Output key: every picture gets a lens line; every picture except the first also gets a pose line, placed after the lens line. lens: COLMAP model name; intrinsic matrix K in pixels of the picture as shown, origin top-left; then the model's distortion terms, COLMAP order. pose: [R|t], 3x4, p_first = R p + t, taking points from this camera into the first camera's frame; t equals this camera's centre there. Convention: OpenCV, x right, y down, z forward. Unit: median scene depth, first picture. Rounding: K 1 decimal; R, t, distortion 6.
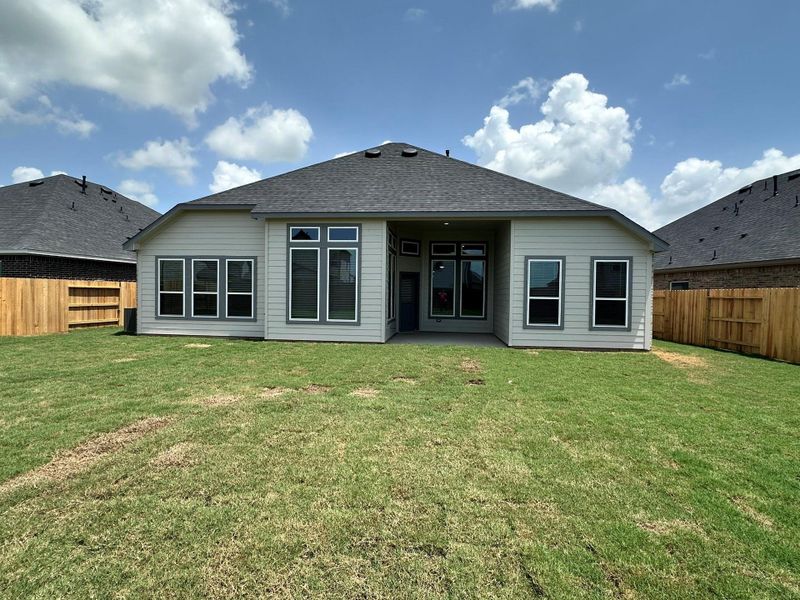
lens RADIAL K [[413.5, 0, 398.6], [0, 413.5, 301.9], [0, 0, 1]] dist [-0.014235, 0.001946]
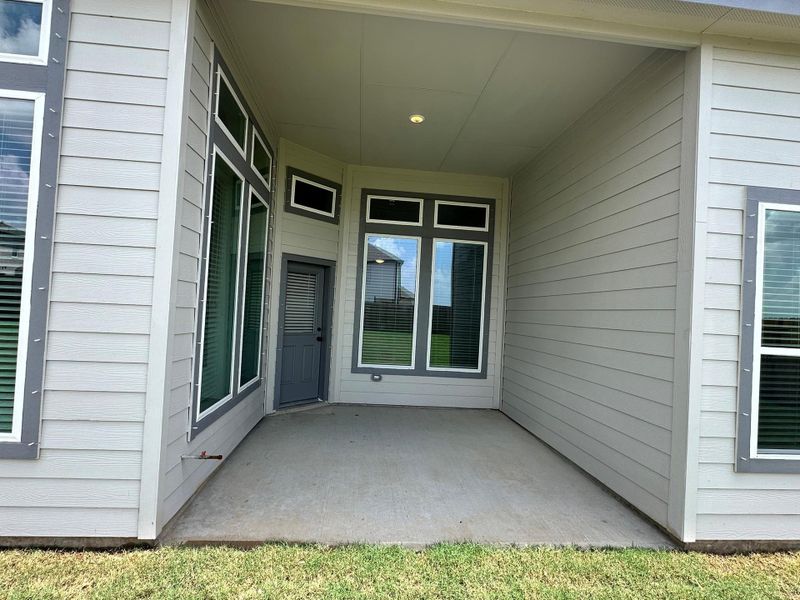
lens RADIAL K [[413.5, 0, 399.3], [0, 413.5, 300.8], [0, 0, 1]] dist [-0.014235, 0.001946]
pose [[0.979095, 0.042237, 0.198972, 0.042701], [-0.034673, 0.998543, -0.041349, -0.021690], [-0.200428, 0.033586, 0.979133, 0.756655]]
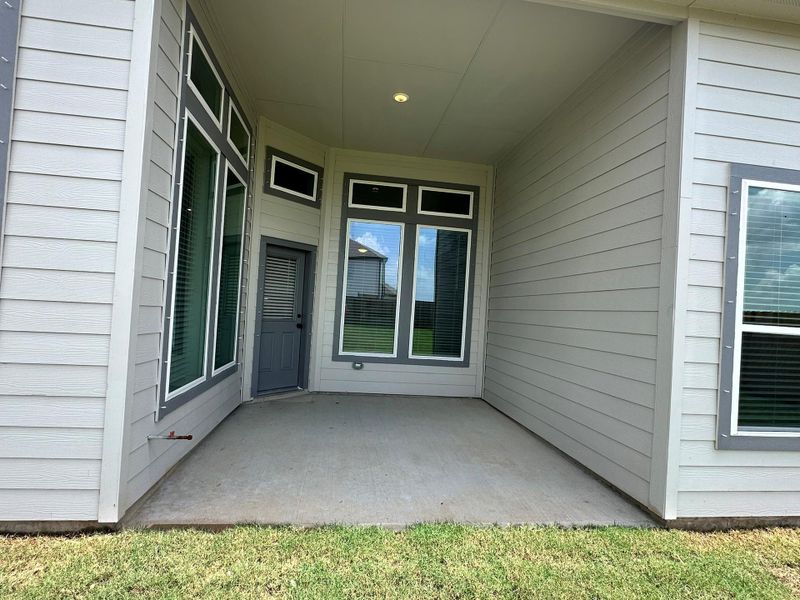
lens RADIAL K [[413.5, 0, 400.3], [0, 413.5, 301.3], [0, 0, 1]] dist [-0.014235, 0.001946]
pose [[0.969341, 0.048926, 0.240800, 0.046474], [-0.041392, 0.998485, -0.036253, -0.008213], [-0.242209, 0.025174, 0.969898, 0.765407]]
